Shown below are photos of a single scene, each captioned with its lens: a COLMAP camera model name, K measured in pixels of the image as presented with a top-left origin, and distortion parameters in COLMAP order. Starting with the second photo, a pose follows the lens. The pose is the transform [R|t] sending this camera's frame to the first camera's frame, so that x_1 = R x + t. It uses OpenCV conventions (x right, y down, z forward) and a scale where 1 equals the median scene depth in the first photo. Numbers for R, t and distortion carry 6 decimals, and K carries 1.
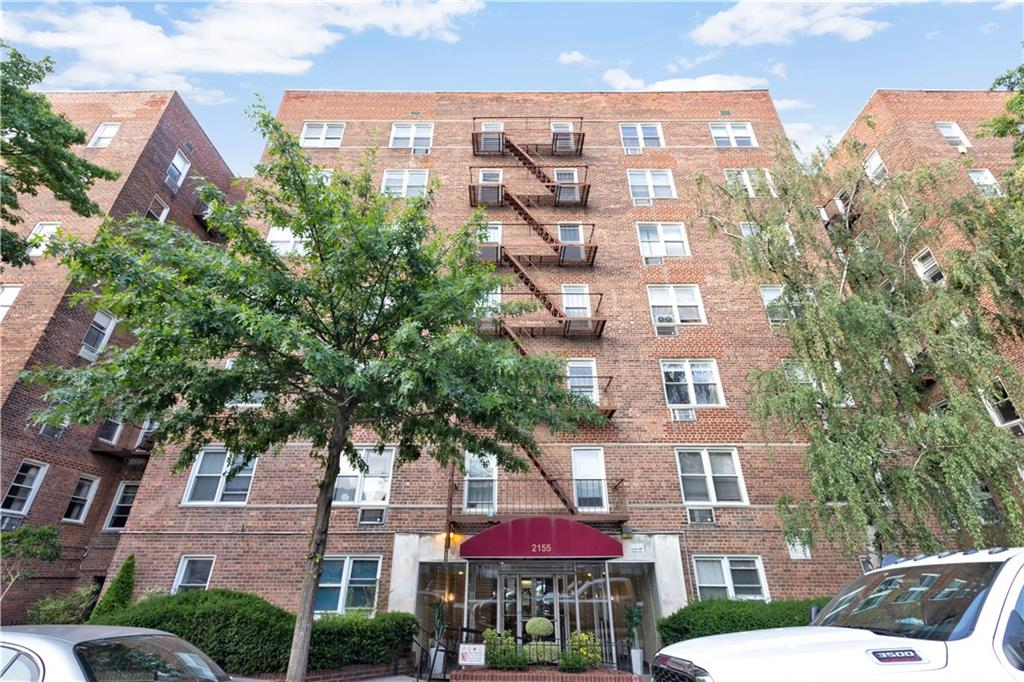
lens RADIAL K [[500.2, 0, 511.3], [0, 500.2, 320.5], [0, 0, 1]] dist [-0.001522, -0.000187]
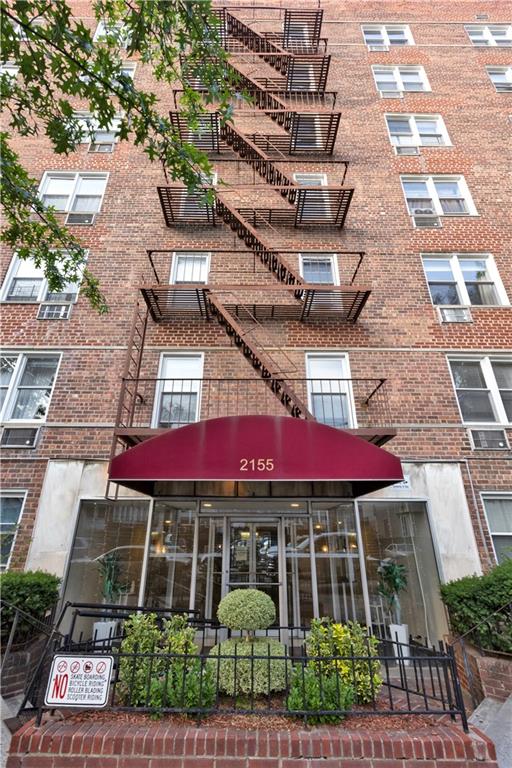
lens RADIAL K [[352.5, 0, 254.8], [0, 352.5, 389.3], [0, 0, 1]] dist [0.002039, -0.001253]
pose [[0.999938, 0.006543, 0.009004, 0.043434], [-0.007212, 0.997055, 0.076351, 0.274533], [-0.008478, -0.076411, 0.997040, 0.494265]]
